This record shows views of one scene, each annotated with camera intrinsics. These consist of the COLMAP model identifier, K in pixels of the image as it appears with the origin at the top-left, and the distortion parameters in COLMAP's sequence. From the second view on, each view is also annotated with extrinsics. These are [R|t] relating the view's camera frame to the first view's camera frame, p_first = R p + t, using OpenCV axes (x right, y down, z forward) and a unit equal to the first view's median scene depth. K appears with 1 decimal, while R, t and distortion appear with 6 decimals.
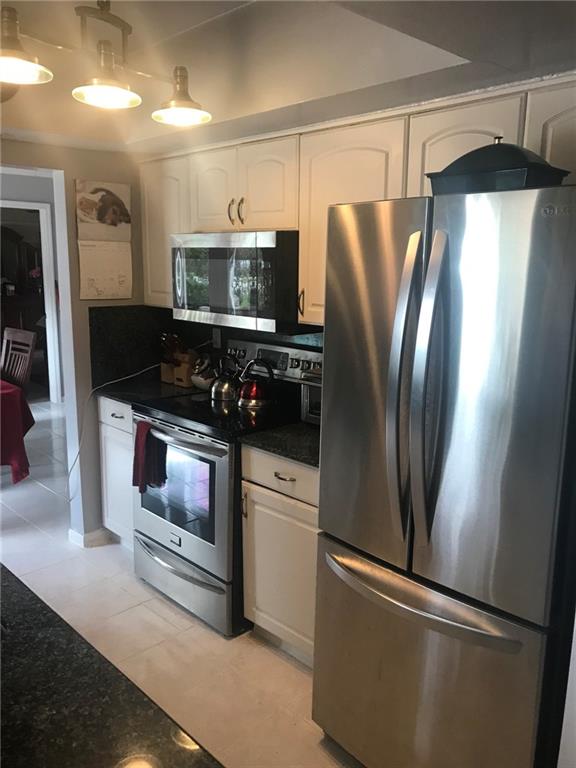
lens RADIAL K [[639.5, 0, 286.9], [0, 639.5, 384.3], [0, 0, 1]] dist [0.024633, -0.004882]
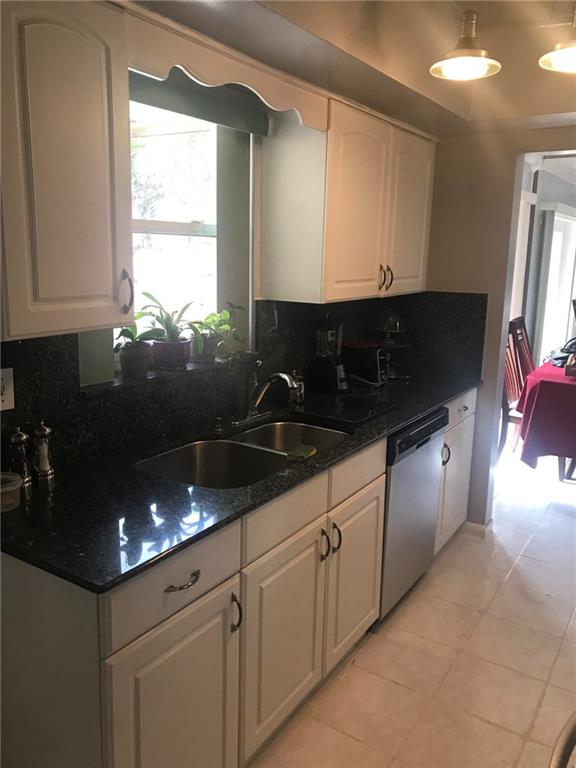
lens RADIAL K [[639.5, 0, 286.9], [0, 639.5, 384.3], [0, 0, 1]] dist [0.024633, -0.004882]
pose [[0.231718, 0.191386, -0.953770, 0.351380], [-0.201681, 0.968604, 0.145364, -0.026848], [0.951647, 0.158674, 0.263042, 0.257227]]
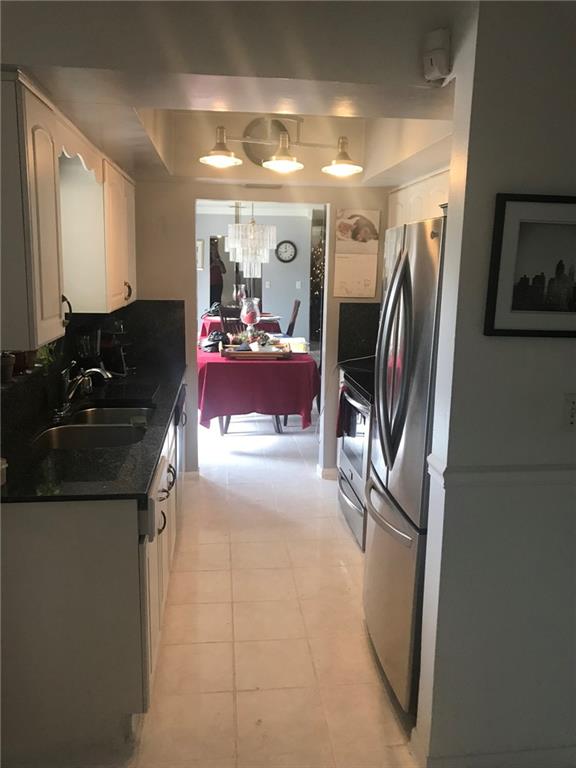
lens RADIAL K [[631.5, 0, 289.9], [0, 631.5, 381.4], [0, 0, 1]] dist [0.189099, -0.470735]
pose [[0.793334, 0.118583, -0.597126, 0.442931], [-0.127366, 0.991470, 0.027678, 0.023190], [0.595314, 0.054096, 0.801670, -0.142193]]
